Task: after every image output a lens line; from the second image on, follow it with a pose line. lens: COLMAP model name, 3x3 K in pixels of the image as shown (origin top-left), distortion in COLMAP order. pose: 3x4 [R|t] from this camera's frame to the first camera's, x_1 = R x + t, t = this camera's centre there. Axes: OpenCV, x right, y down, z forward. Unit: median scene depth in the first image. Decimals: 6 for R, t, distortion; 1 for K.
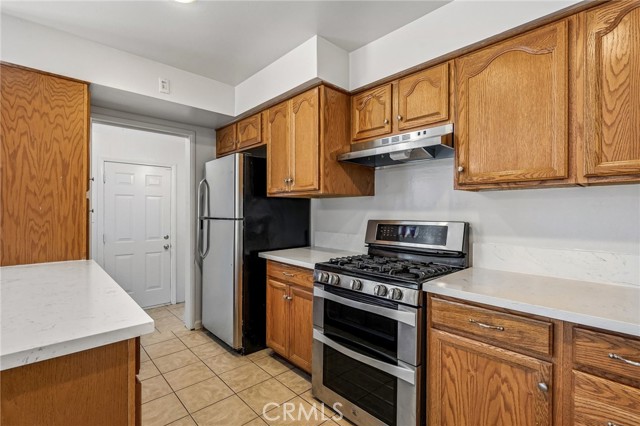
lens RADIAL K [[294.2, 0, 321.7], [0, 294.2, 212.6], [0, 0, 1]] dist [-0.008123, 0.001022]
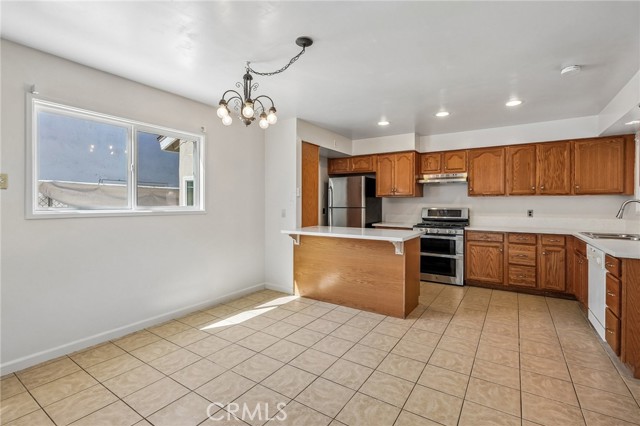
lens RADIAL K [[294.2, 0, 319.0], [0, 294.2, 206.1], [0, 0, 1]] dist [-0.008123, 0.001022]
pose [[0.973677, -0.002514, 0.227920, -1.341310], [0.001521, 0.999989, 0.004532, -0.000261], [-0.227928, -0.004066, 0.973669, -1.204293]]
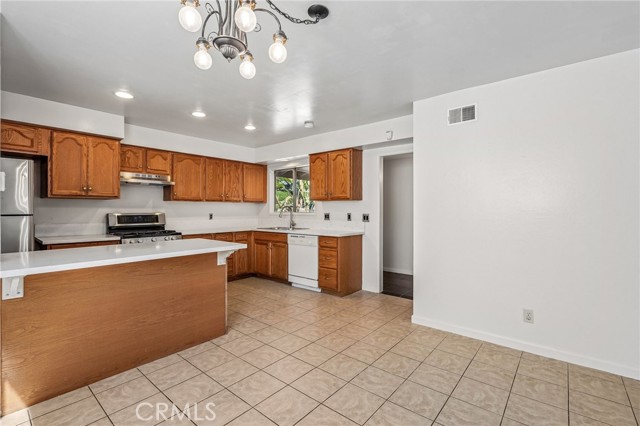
lens RADIAL K [[294.2, 0, 322.7], [0, 294.2, 206.0], [0, 0, 1]] dist [-0.008123, 0.001022]
pose [[-0.124156, 0.008572, 0.992226, -2.043721], [0.002240, 0.999963, -0.008359, -0.002539], [-0.992260, 0.001185, -0.124170, -0.049818]]
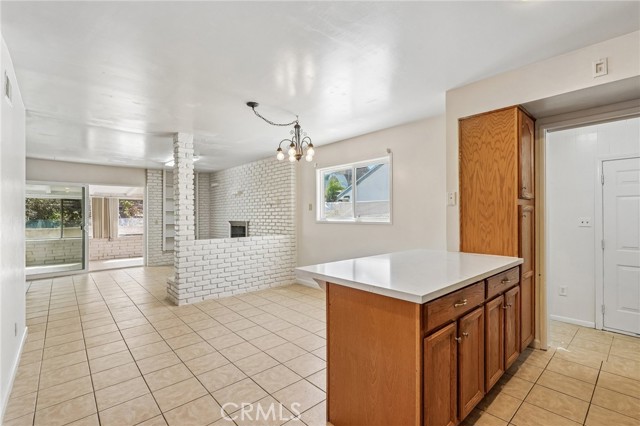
lens RADIAL K [[294.2, 0, 323.3], [0, 294.2, 213.7], [0, 0, 1]] dist [-0.008123, 0.001022]
pose [[-0.018297, -0.006949, -0.999808, 0.384202], [0.002314, 0.999973, -0.006992, -0.007103], [0.999830, -0.002441, -0.018281, 0.252319]]
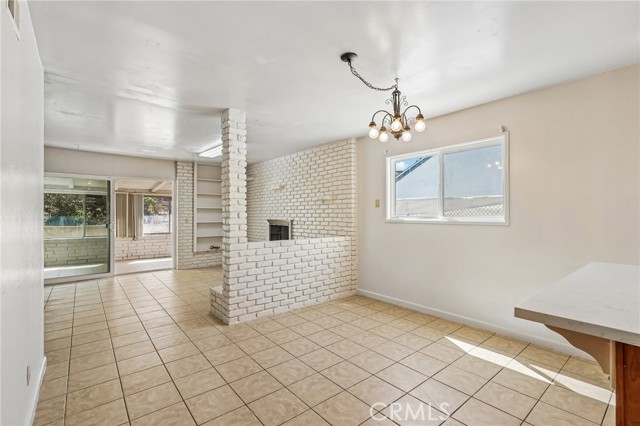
lens RADIAL K [[294.2, 0, 323.8], [0, 294.2, 215.1], [0, 0, 1]] dist [-0.008123, 0.001022]
pose [[-0.058096, 0.001271, -0.998310, -0.046226], [-0.003124, 0.999994, 0.001455, -0.000062], [0.998306, 0.003204, -0.058091, -0.179194]]
